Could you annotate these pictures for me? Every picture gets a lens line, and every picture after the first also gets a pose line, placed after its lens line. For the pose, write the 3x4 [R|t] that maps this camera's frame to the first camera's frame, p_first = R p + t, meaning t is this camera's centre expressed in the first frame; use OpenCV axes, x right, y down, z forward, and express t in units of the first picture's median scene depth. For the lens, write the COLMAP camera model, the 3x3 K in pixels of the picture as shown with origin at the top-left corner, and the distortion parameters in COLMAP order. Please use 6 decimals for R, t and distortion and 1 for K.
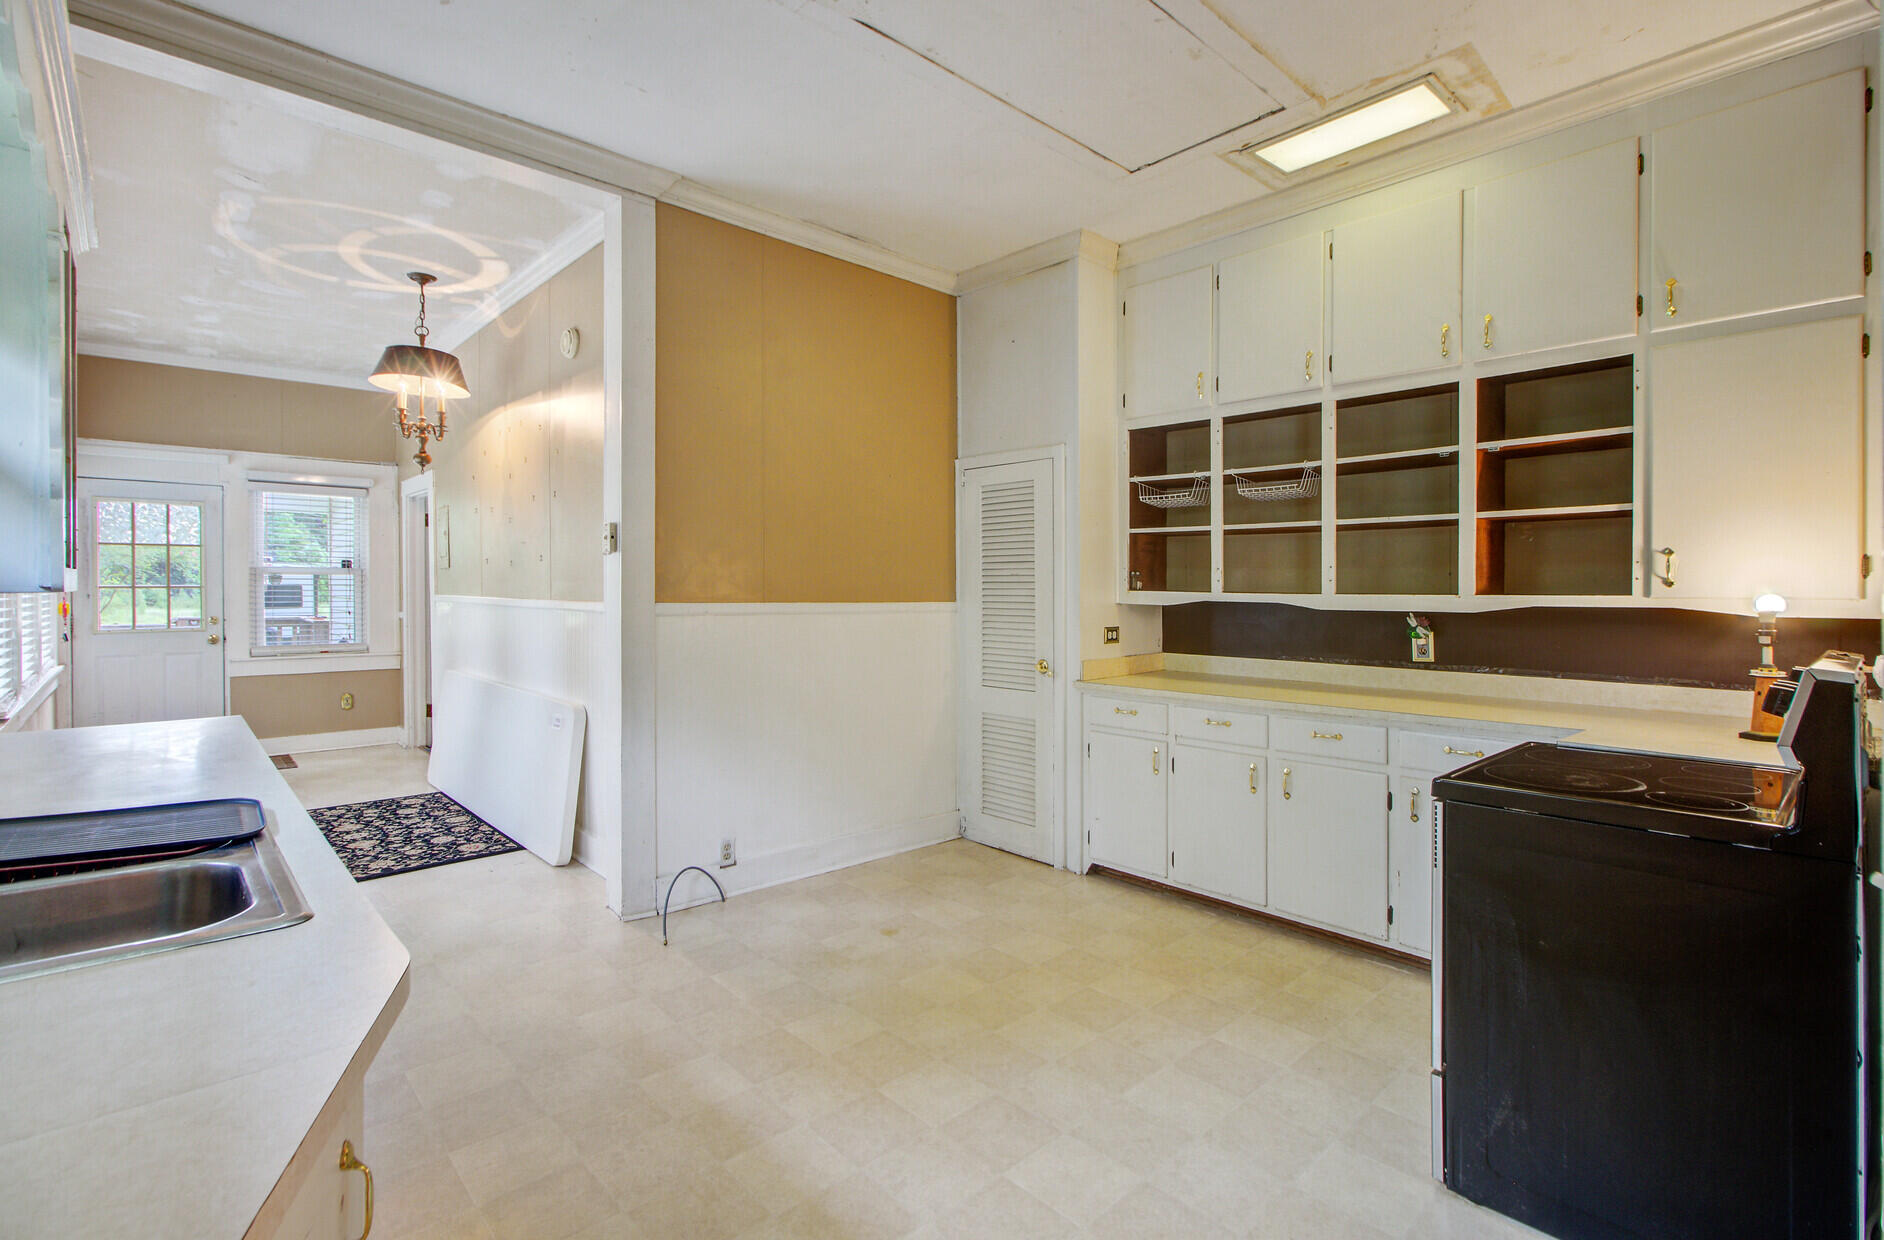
lens RADIAL K [[870.1, 0, 943.1], [0, 870.1, 578.4], [0, 0, 1]] dist [-0.001507, -0.000995]
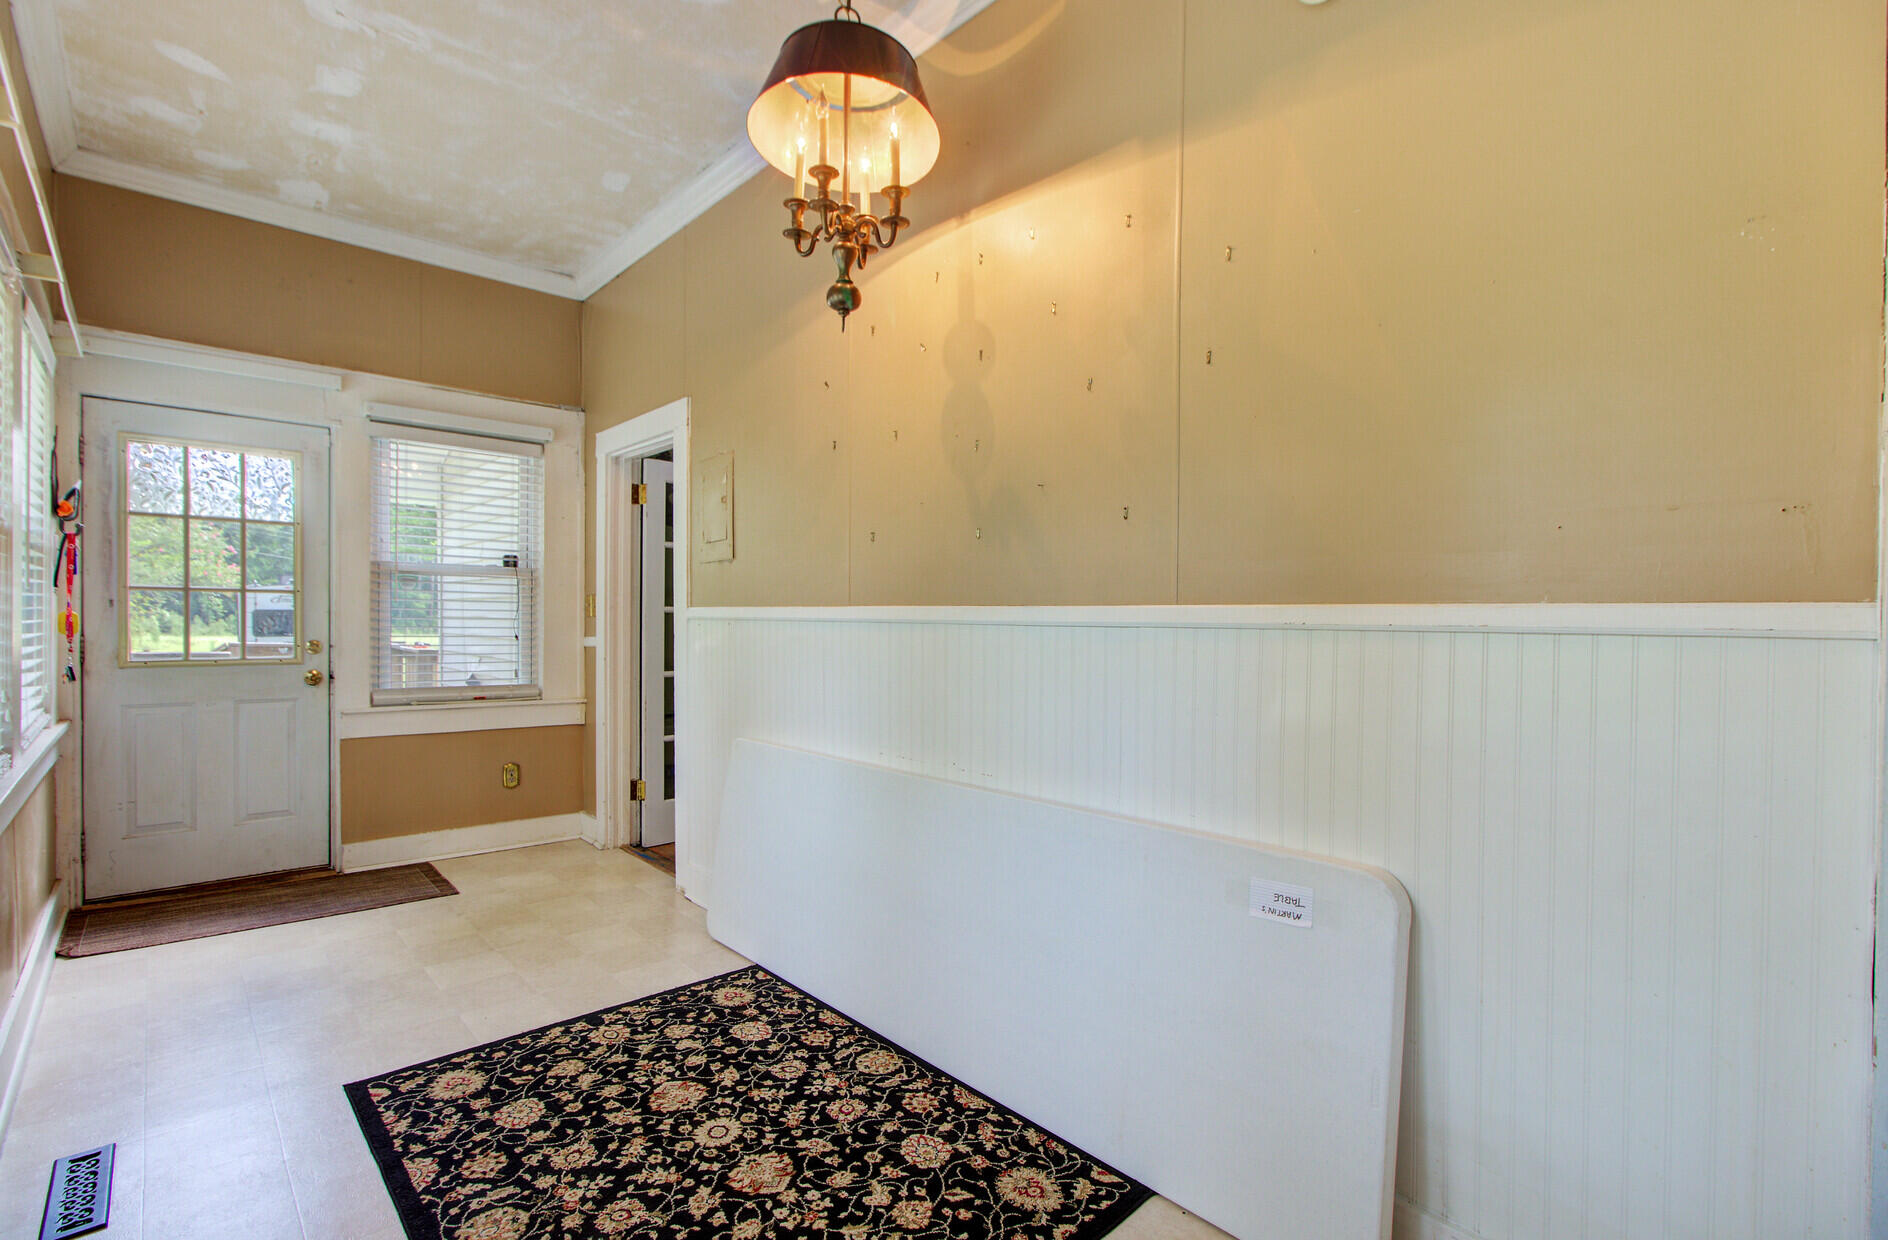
lens RADIAL K [[864.9, 0, 944.0], [0, 864.9, 620.0], [0, 0, 1]] dist [-0.001731, 0.000830]
pose [[0.999942, 0.010110, -0.003737, -0.400771], [-0.010086, 0.999930, 0.006146, 0.021760], [0.003799, -0.006108, 0.999974, 0.399451]]
